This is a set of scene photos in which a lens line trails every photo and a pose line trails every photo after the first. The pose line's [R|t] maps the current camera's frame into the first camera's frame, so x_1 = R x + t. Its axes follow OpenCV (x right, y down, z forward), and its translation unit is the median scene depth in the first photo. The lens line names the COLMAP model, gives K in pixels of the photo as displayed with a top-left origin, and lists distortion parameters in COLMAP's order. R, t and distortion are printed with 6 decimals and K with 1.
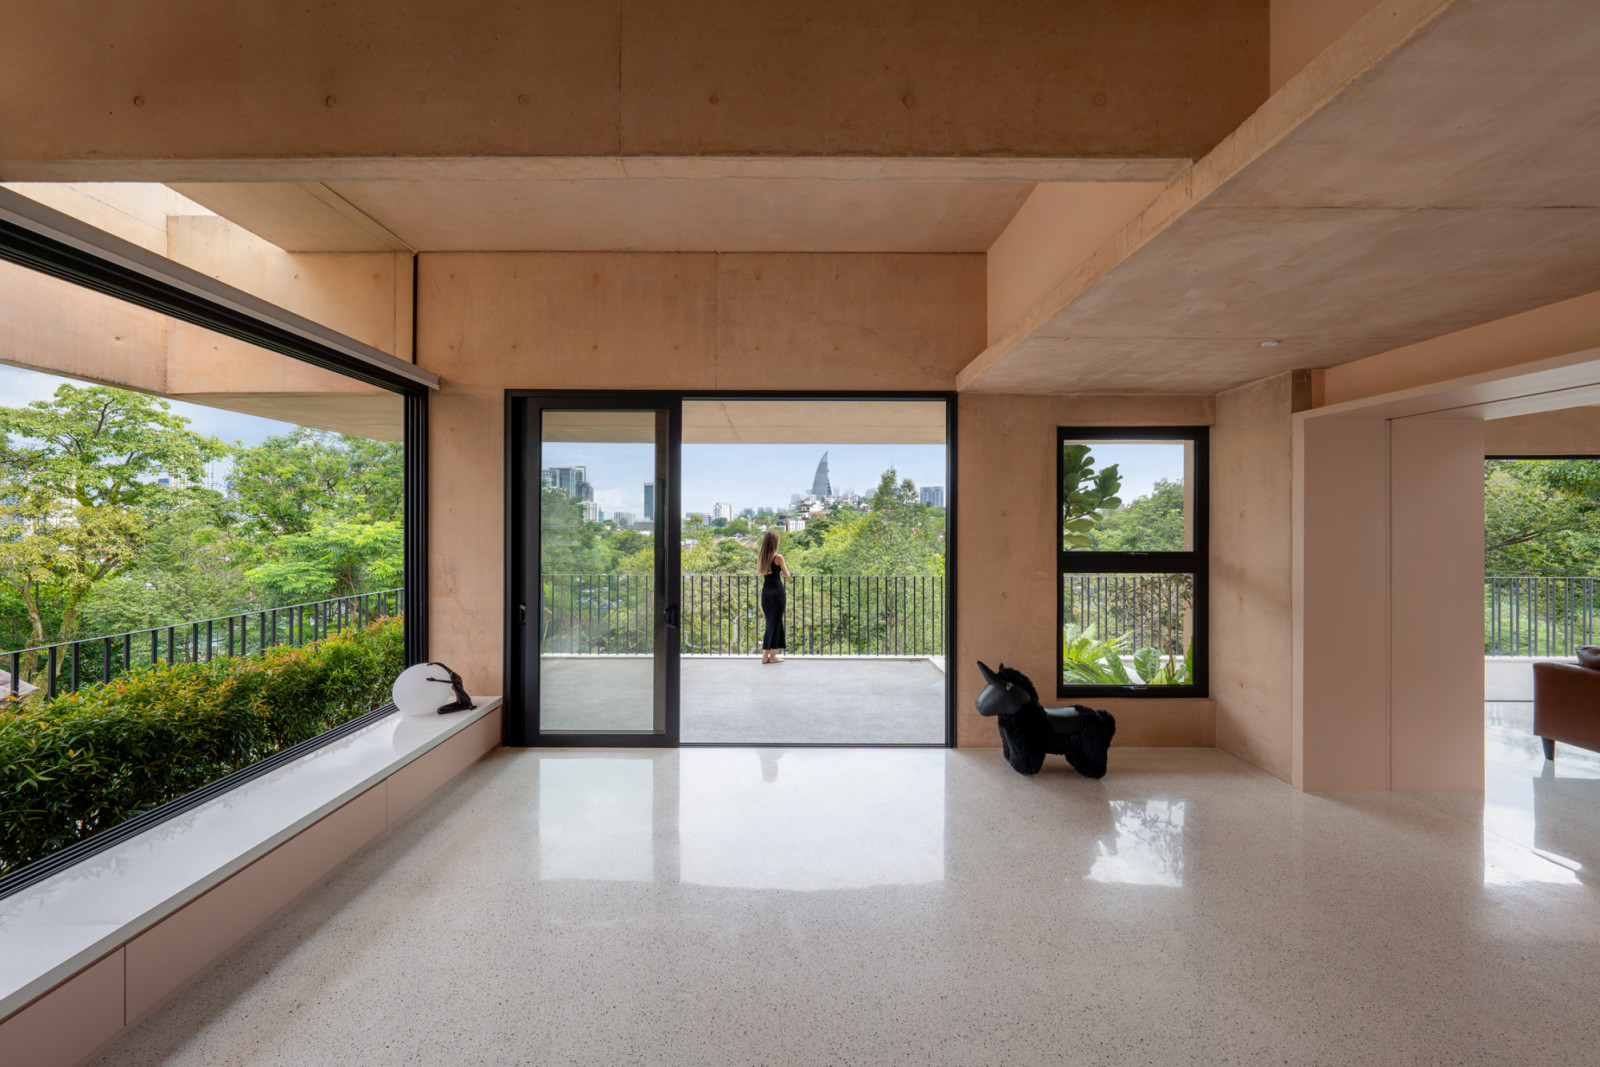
lens RADIAL K [[642.9, 0, 800.0], [0, 642.9, 533.5], [0, 0, 1]] dist [-0.000095, -0.000048]
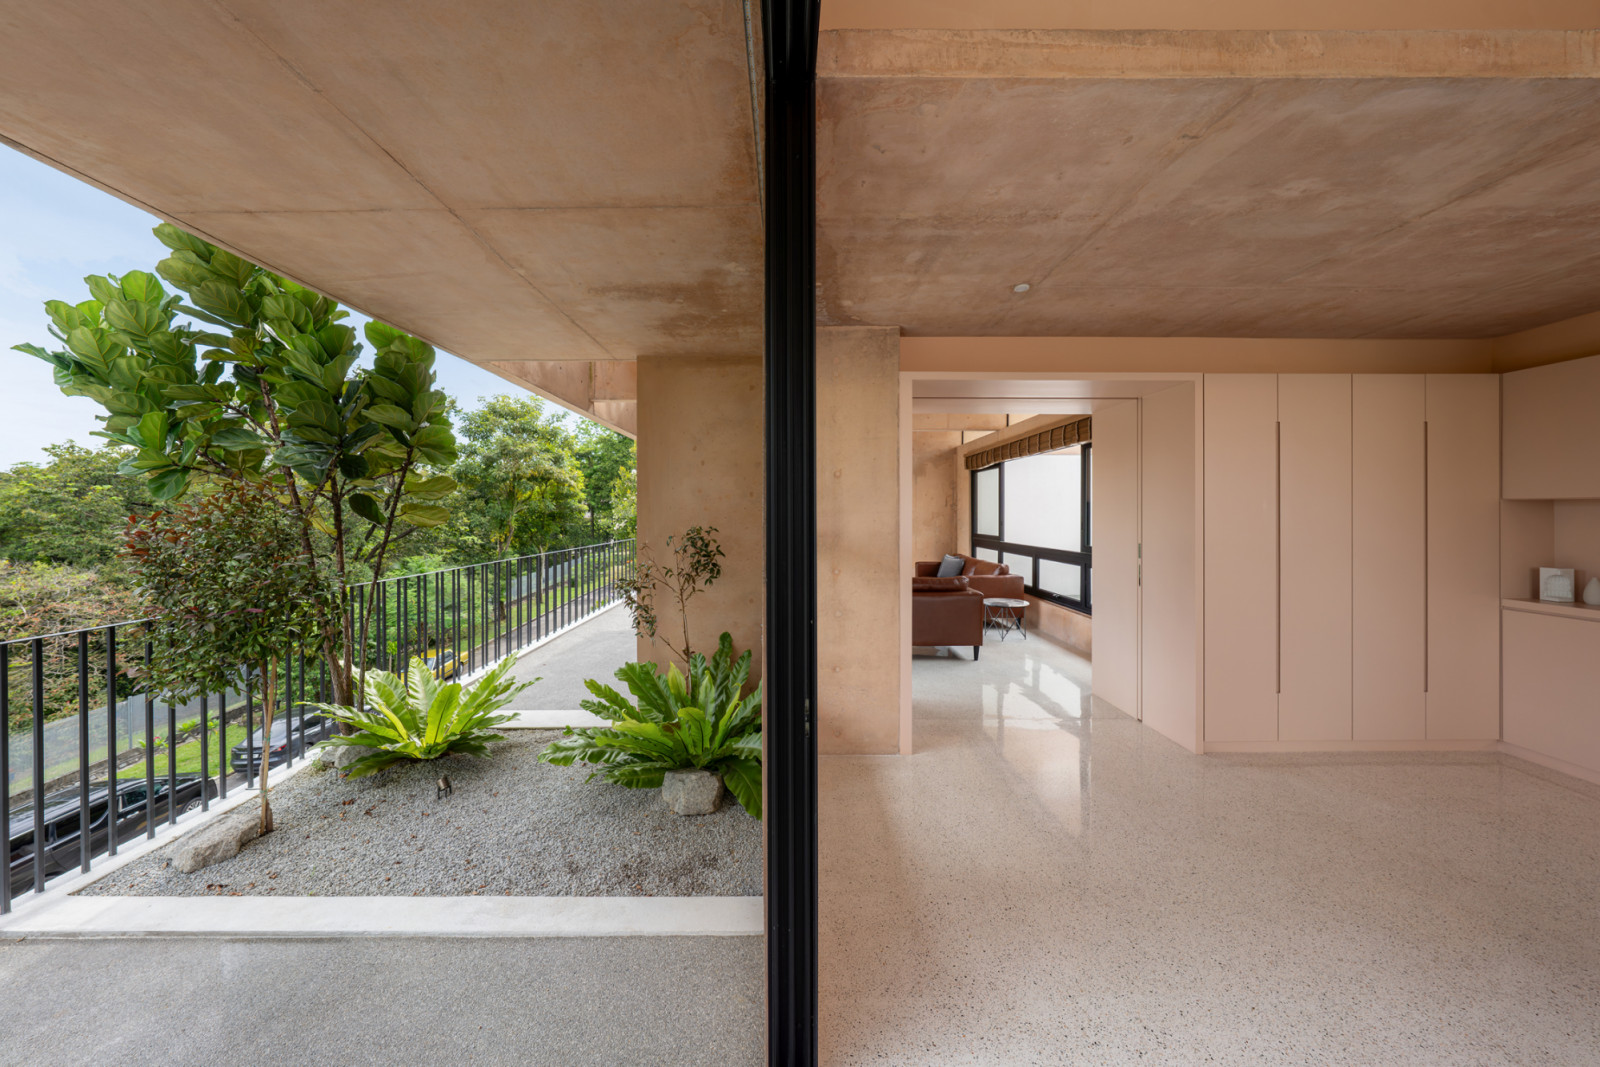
lens RADIAL K [[552.4, 0, 767.7], [0, 552.4, 513.9], [0, 0, 1]] dist [-0.000765, -0.000031]
pose [[0.008990, -0.001323, 0.999959, -0.072789], [0.018579, 0.999827, 0.001156, 0.024615], [-0.999787, 0.018568, 0.009013, 1.205327]]
